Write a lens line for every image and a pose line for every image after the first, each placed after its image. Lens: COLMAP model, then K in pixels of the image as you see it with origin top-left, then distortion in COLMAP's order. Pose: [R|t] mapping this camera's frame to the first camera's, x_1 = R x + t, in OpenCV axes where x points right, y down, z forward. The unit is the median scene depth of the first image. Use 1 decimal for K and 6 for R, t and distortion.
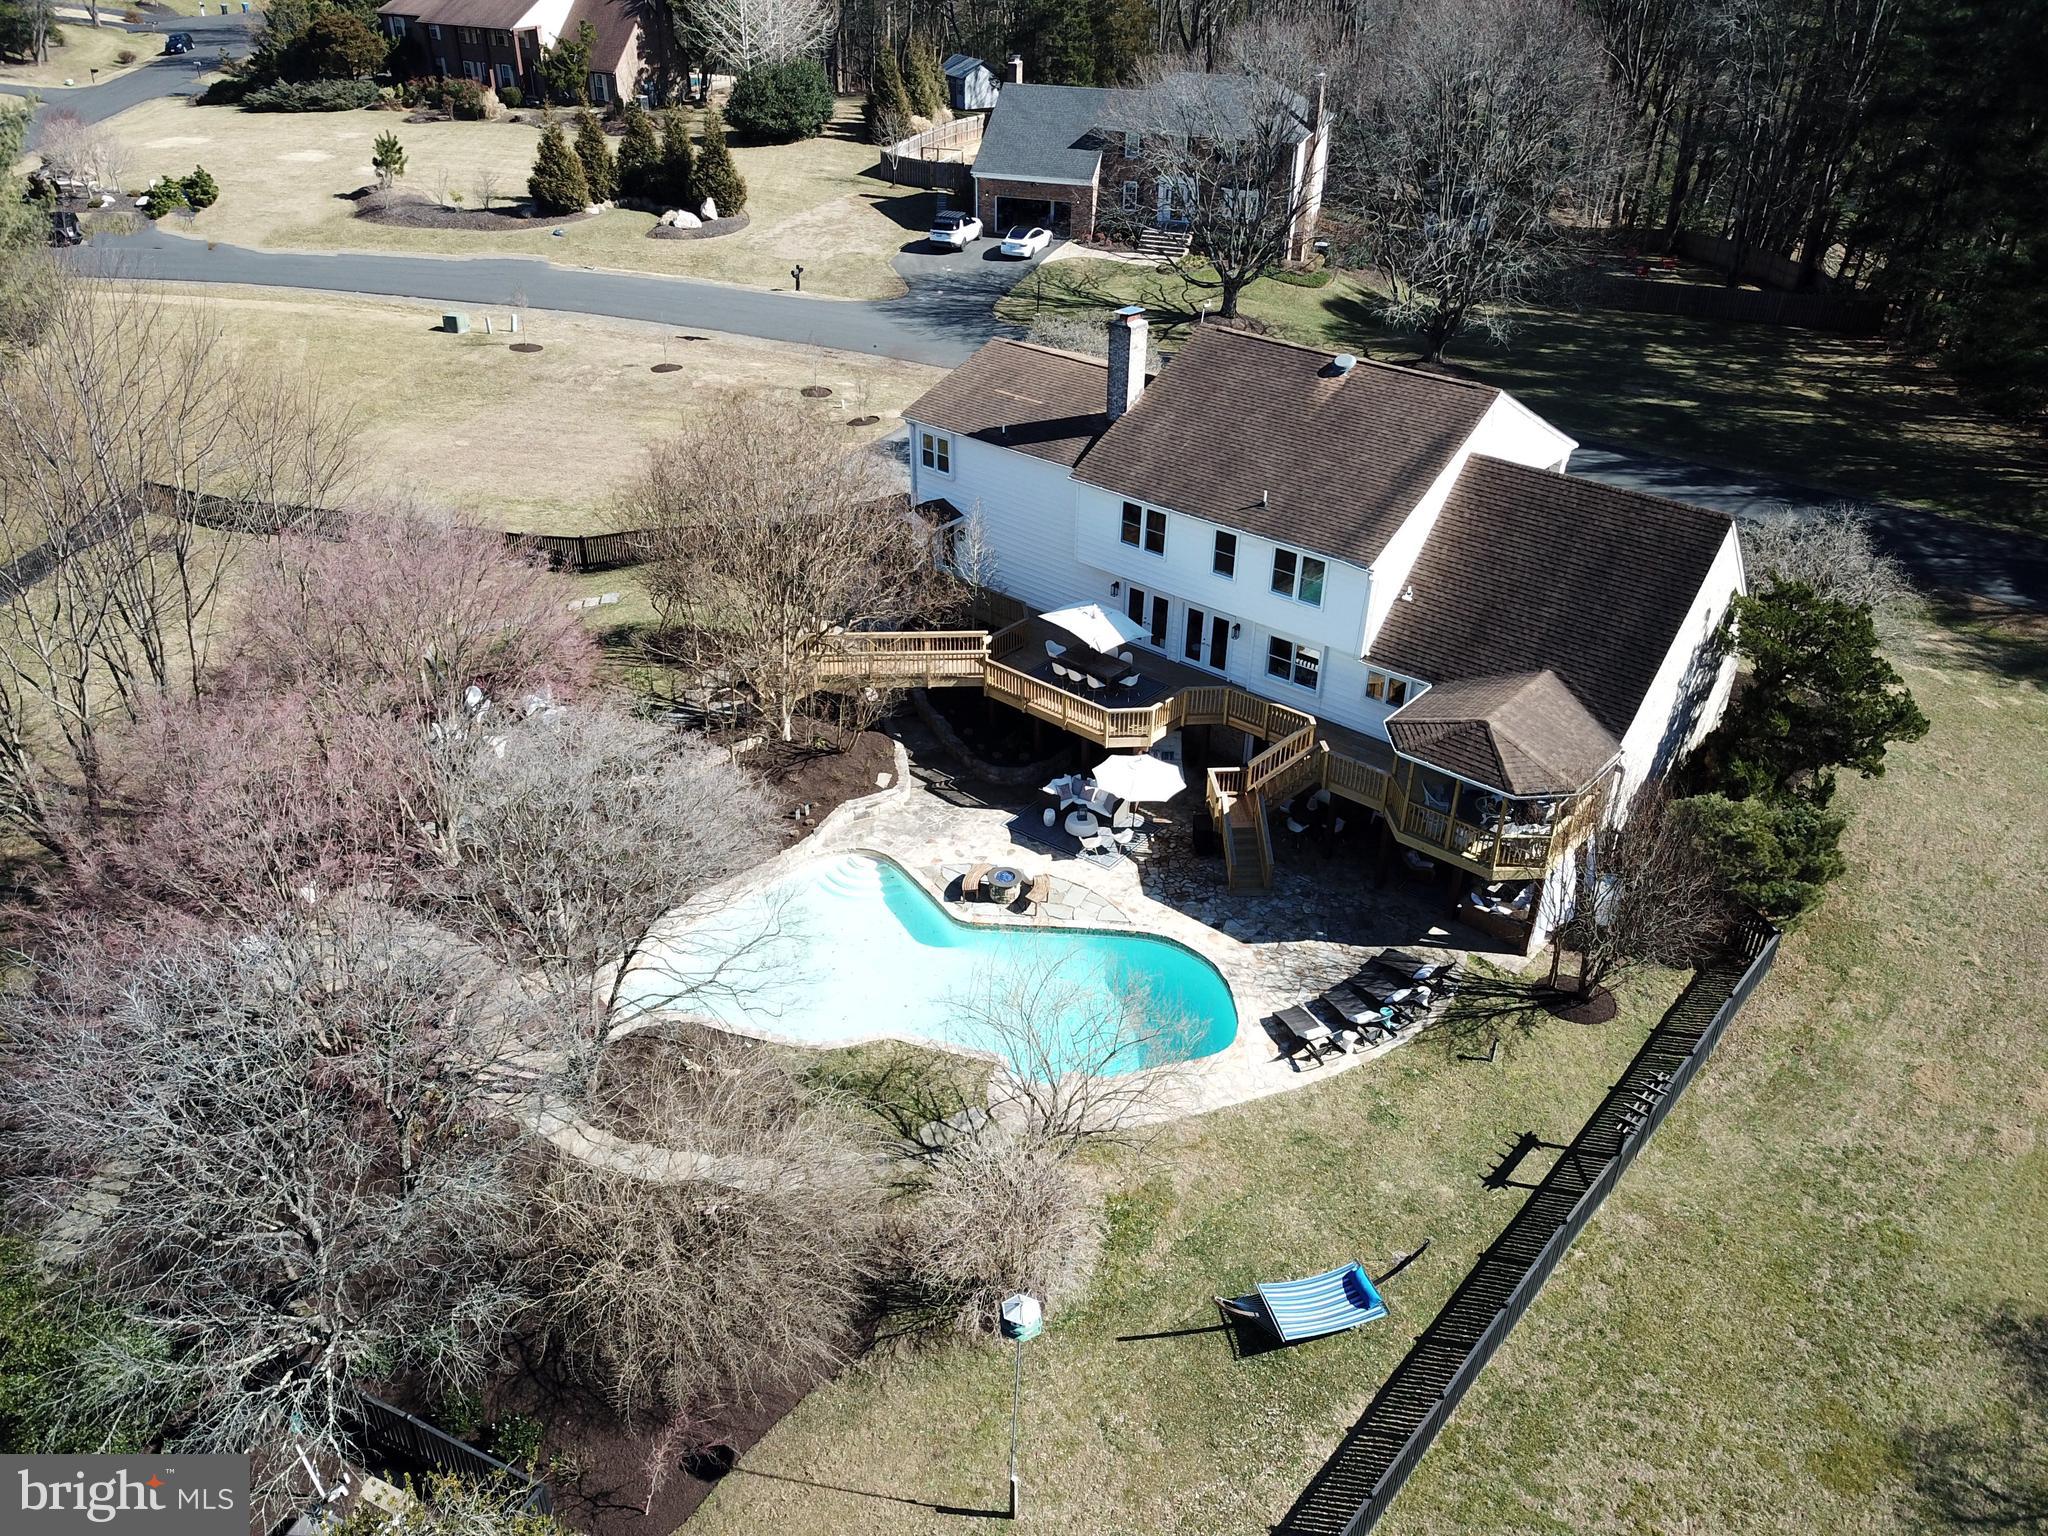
lens RADIAL K [[1533.7, 0, 1024.0], [0, 1533.7, 768.0], [0, 0, 1]] dist [0.009128, -0.001403]
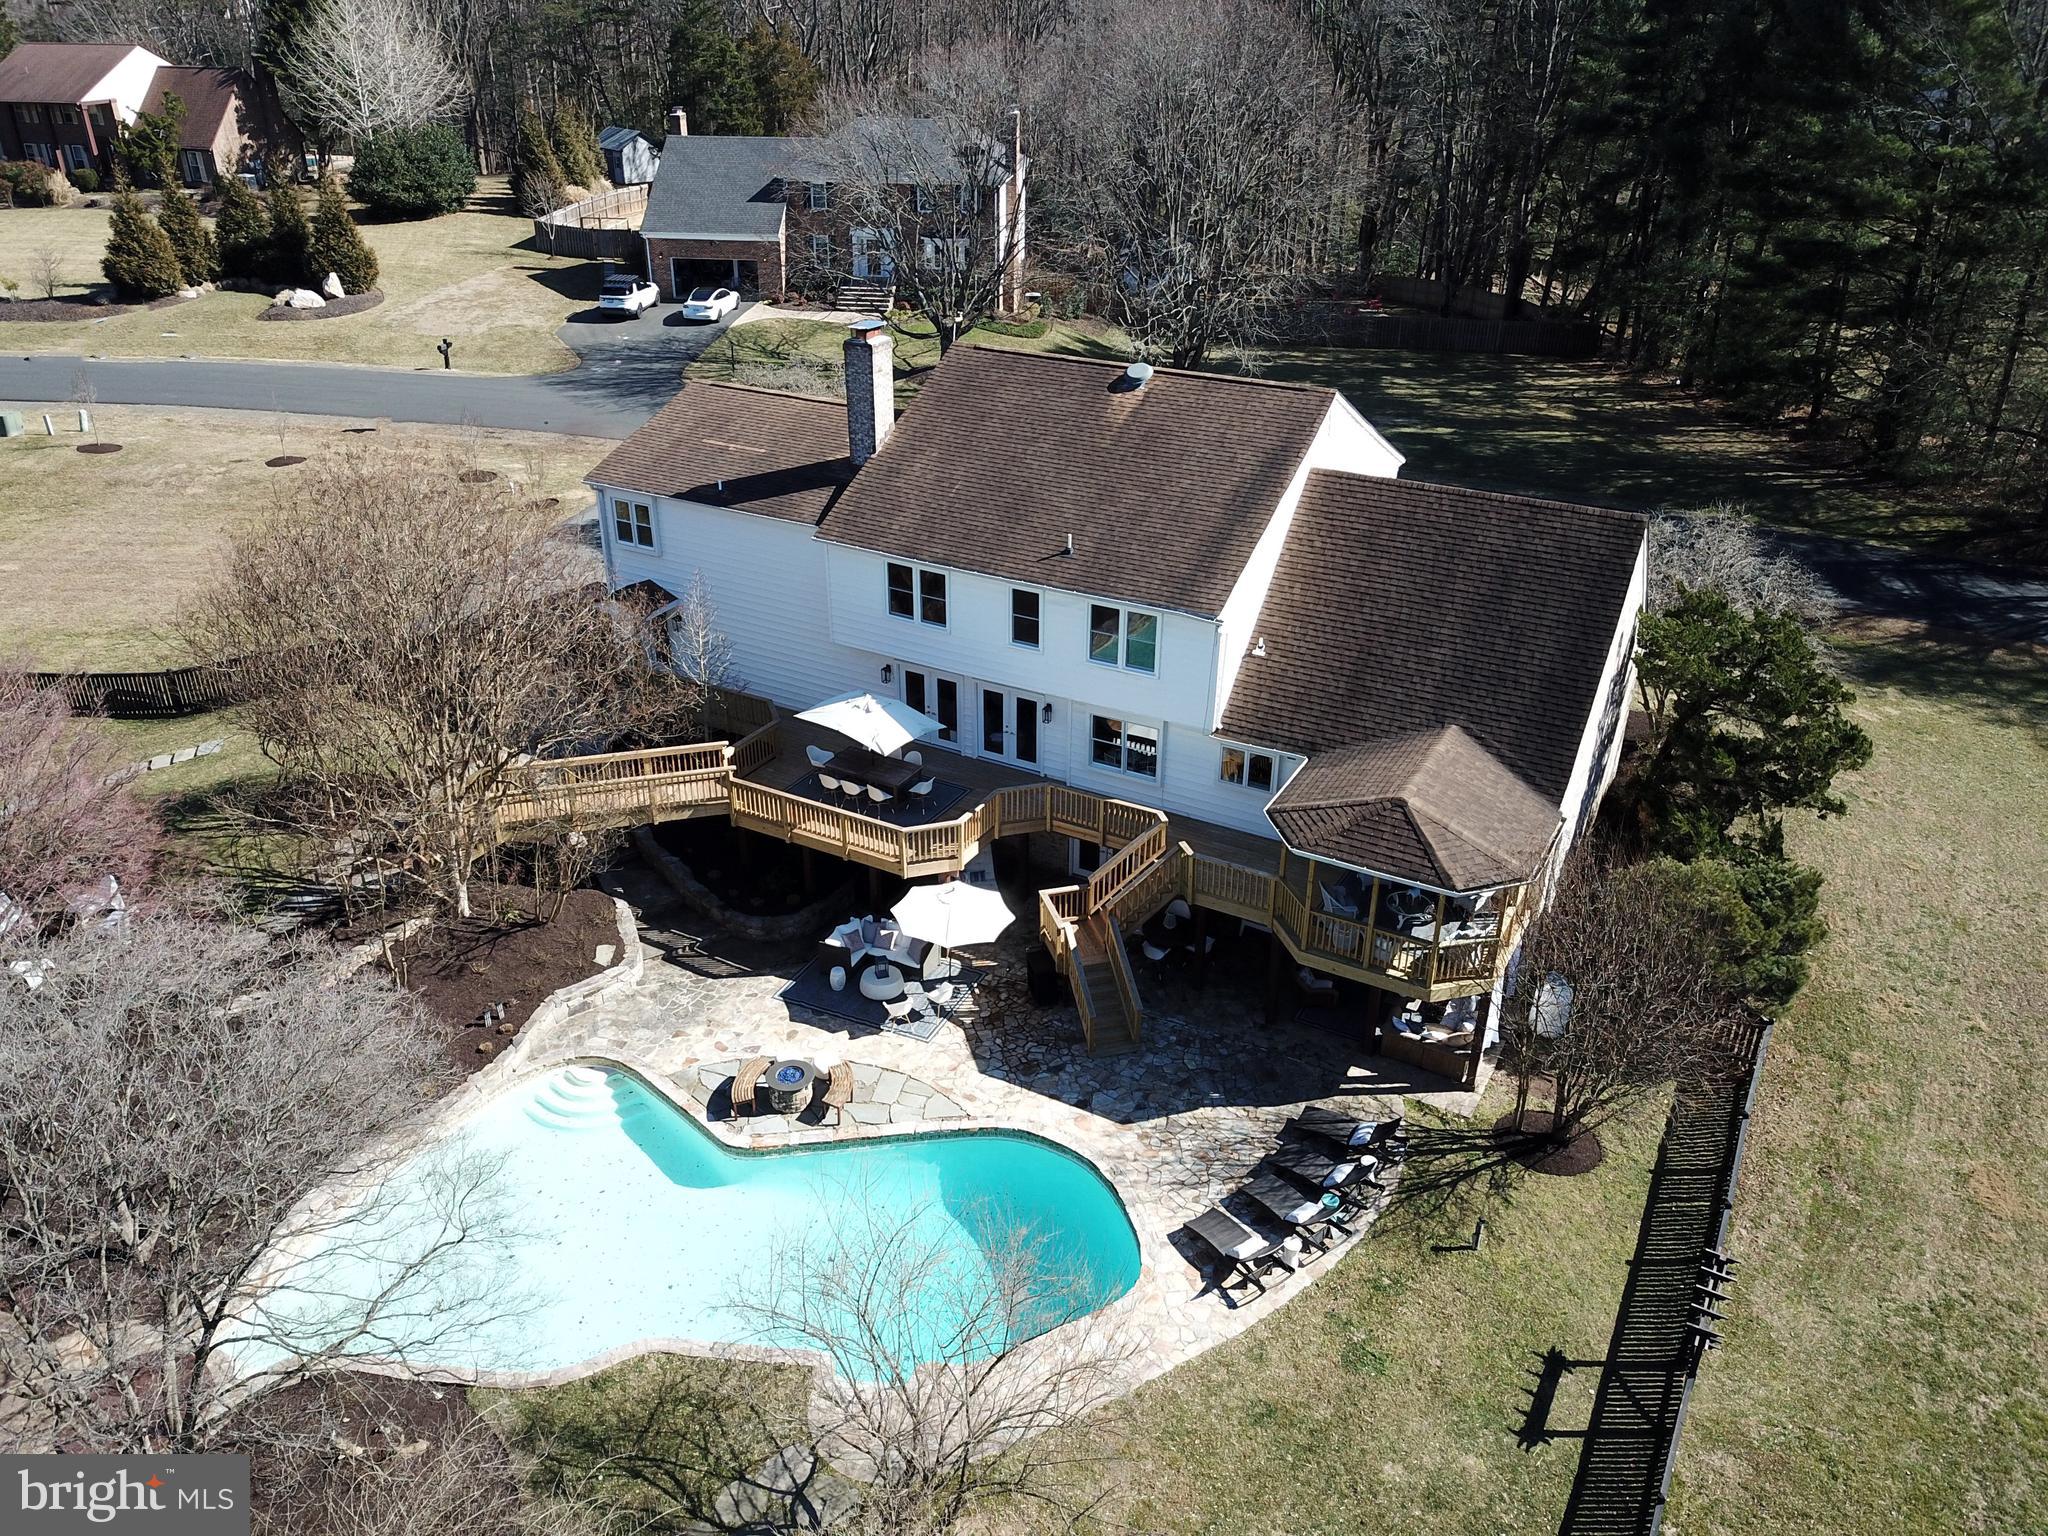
lens RADIAL K [[1533.7, 0, 1024.0], [0, 1533.7, 768.0], [0, 0, 1]] dist [0.009128, -0.001403]
pose [[0.978408, -0.098711, 0.181586, -0.019612], [0.109135, 0.992852, -0.048312, -0.024129], [-0.175519, 0.067086, 0.982188, 0.226862]]
